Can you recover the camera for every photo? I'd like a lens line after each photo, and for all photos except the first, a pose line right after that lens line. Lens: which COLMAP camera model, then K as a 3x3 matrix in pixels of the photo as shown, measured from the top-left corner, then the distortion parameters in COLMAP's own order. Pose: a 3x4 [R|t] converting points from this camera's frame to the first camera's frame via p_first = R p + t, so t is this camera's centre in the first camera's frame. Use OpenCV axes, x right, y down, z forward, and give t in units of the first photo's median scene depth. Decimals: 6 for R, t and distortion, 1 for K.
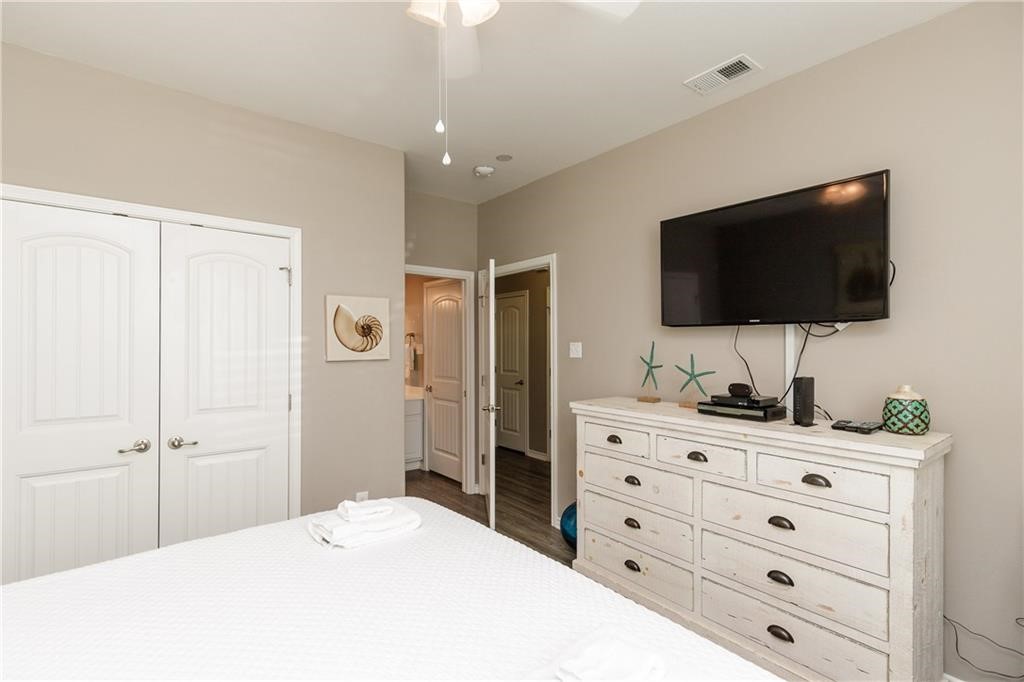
lens RADIAL K [[469.2, 0, 518.0], [0, 469.2, 348.7], [0, 0, 1]] dist [0.004618, -0.000646]
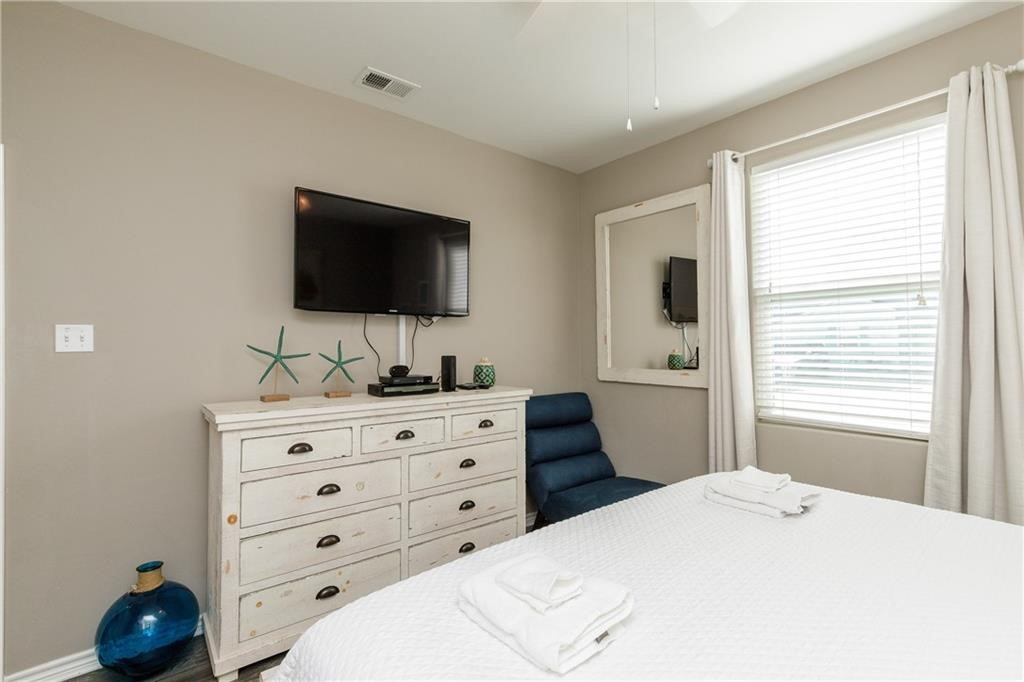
lens RADIAL K [[469.2, 0, 512.7], [0, 469.2, 334.7], [0, 0, 1]] dist [0.004618, -0.000646]
pose [[0.004539, 0.019830, 0.999793, -0.655377], [0.015247, 0.999686, -0.019897, 0.027291], [-0.999873, 0.015334, 0.004235, 0.721627]]
